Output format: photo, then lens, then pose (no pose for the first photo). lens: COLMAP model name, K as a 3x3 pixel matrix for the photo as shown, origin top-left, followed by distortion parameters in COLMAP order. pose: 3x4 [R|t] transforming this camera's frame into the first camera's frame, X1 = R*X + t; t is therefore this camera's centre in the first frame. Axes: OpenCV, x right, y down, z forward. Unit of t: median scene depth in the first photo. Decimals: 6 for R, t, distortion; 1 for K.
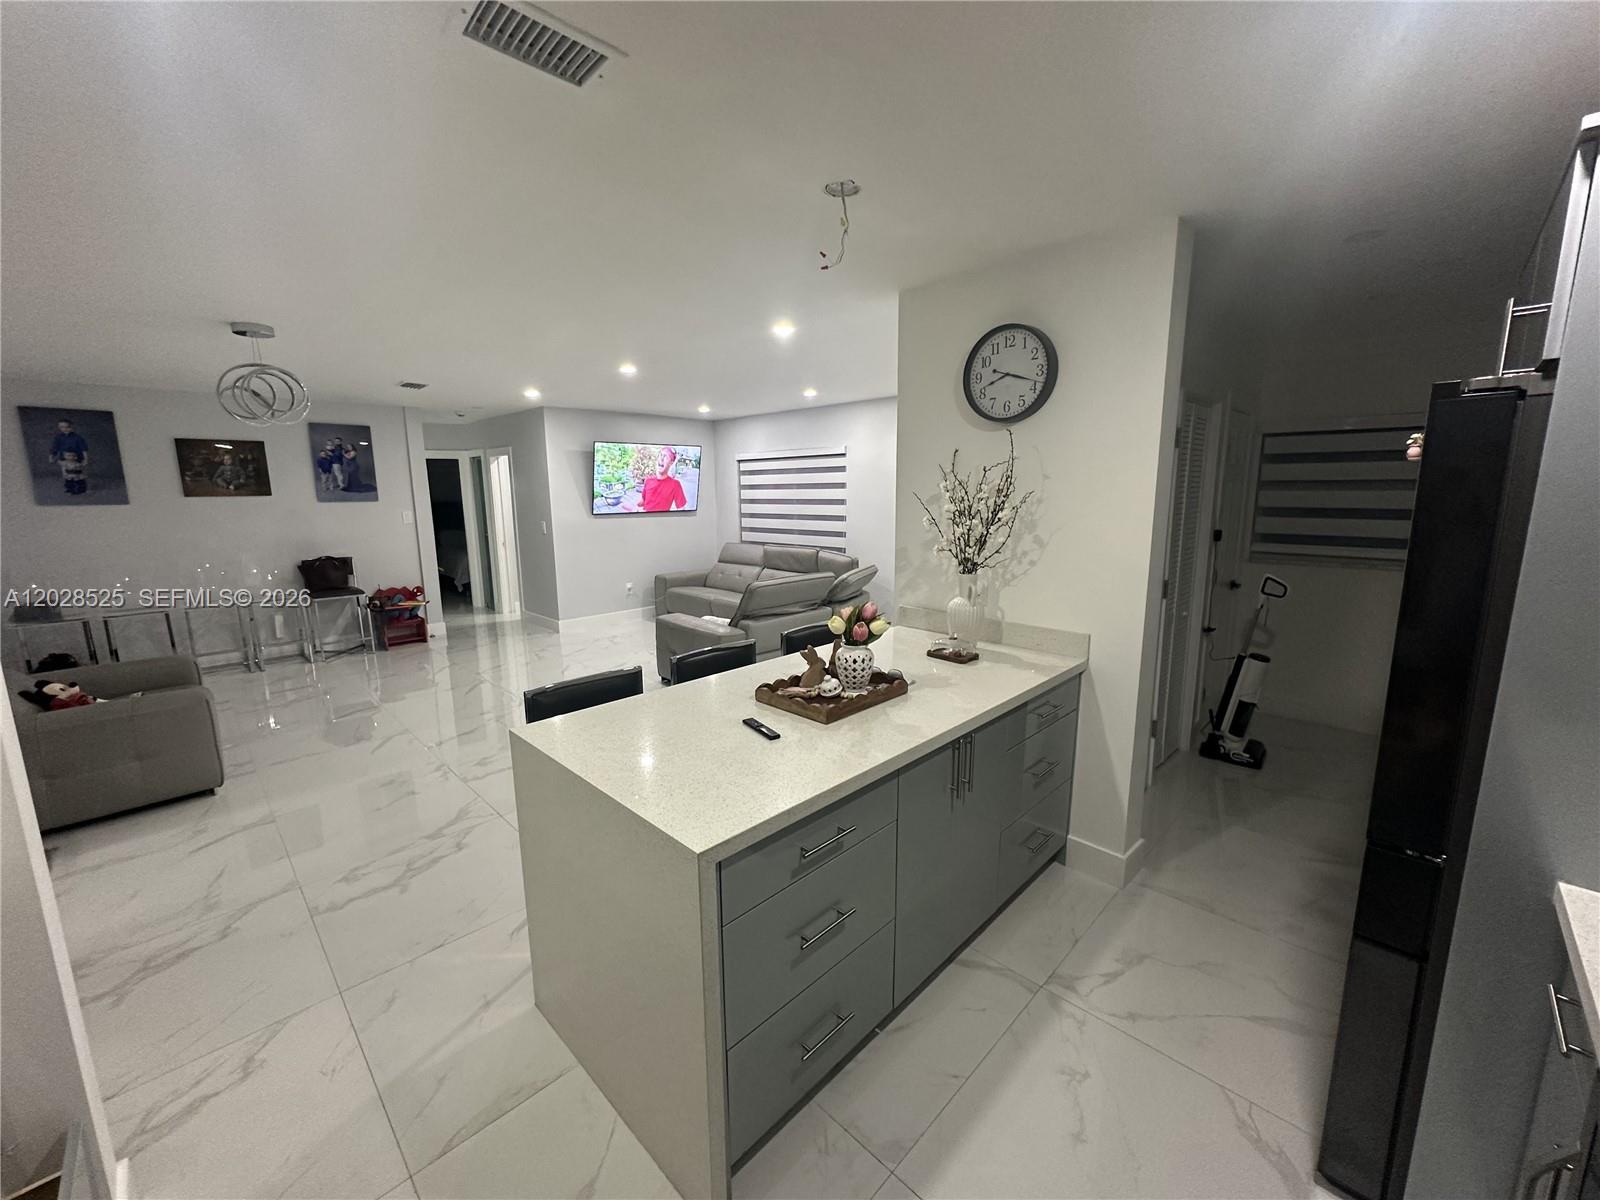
lens RADIAL K [[640.7, 0, 801.0], [0, 640.7, 592.8], [0, 0, 1]] dist [-0.000740, 0.000295]
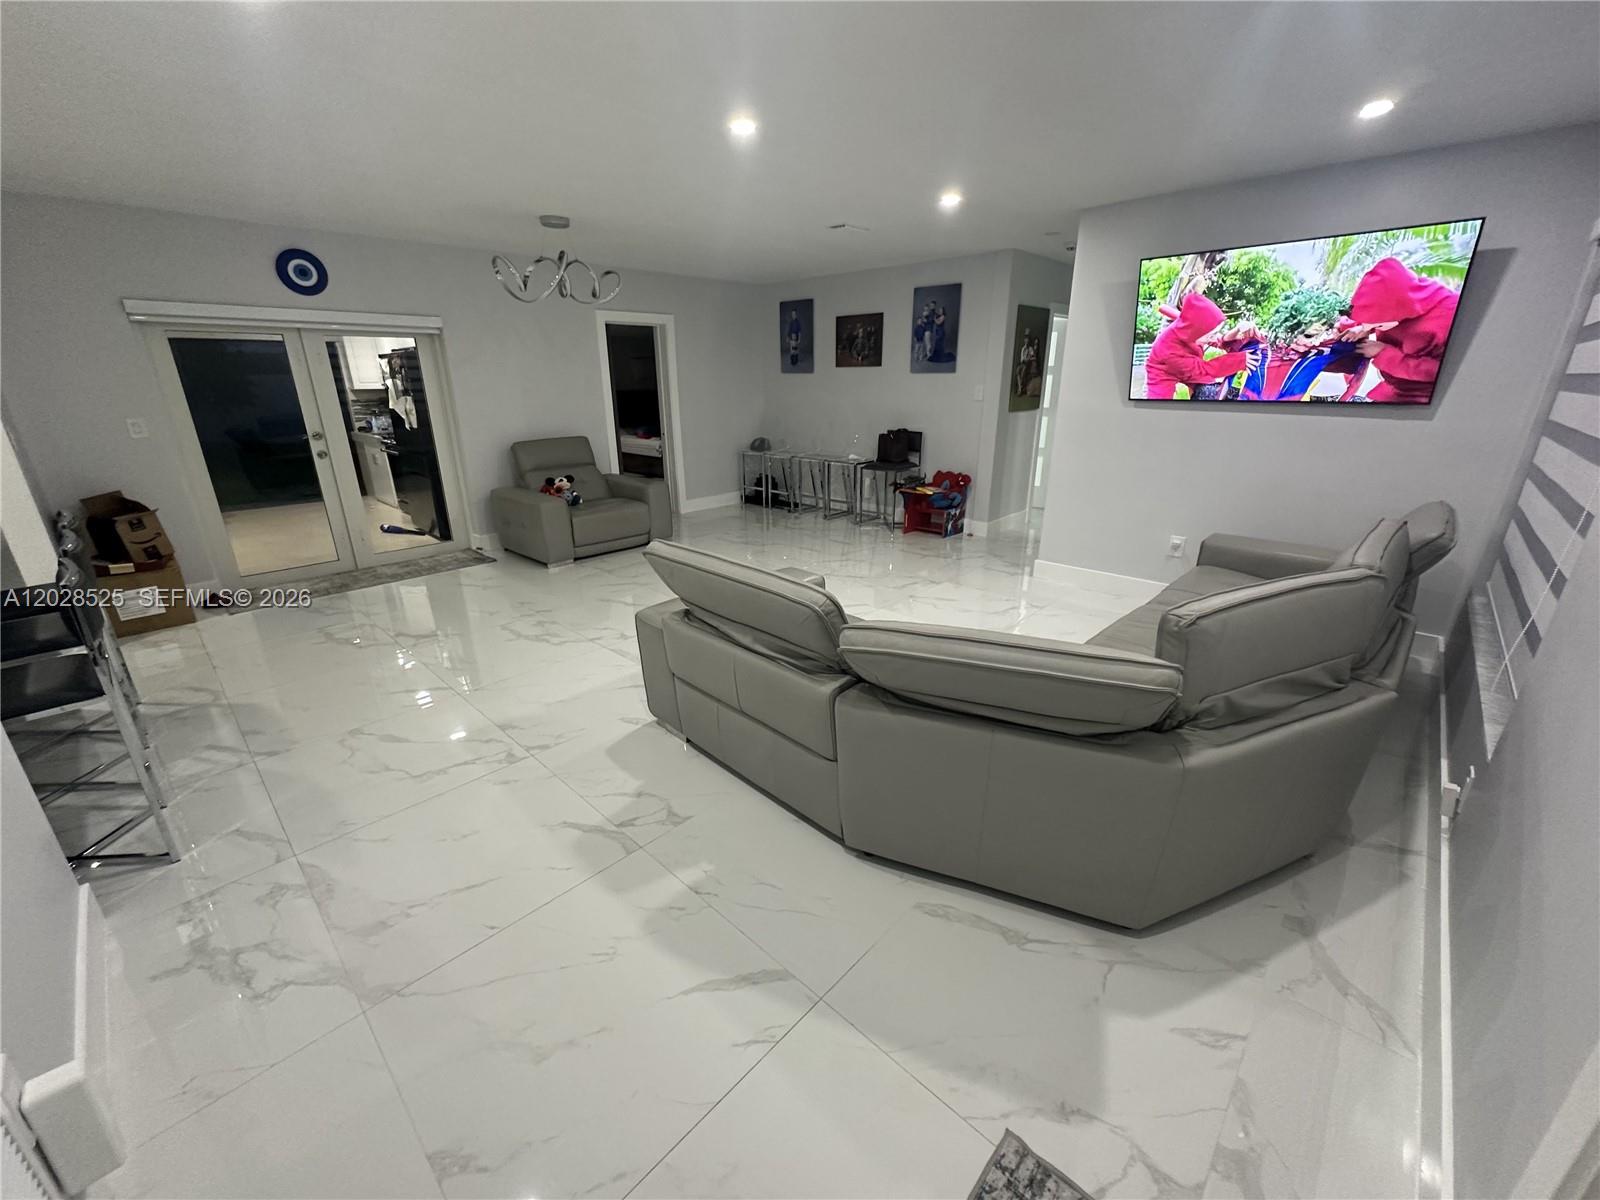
lens RADIAL K [[640.7, 0, 797.2], [0, 640.7, 594.9], [0, 0, 1]] dist [-0.000740, 0.000295]
pose [[0.029421, 0.330693, -0.943280, 0.313371], [-0.157062, 0.933495, 0.322364, -0.117487], [0.987150, 0.138669, 0.079404, 0.826978]]
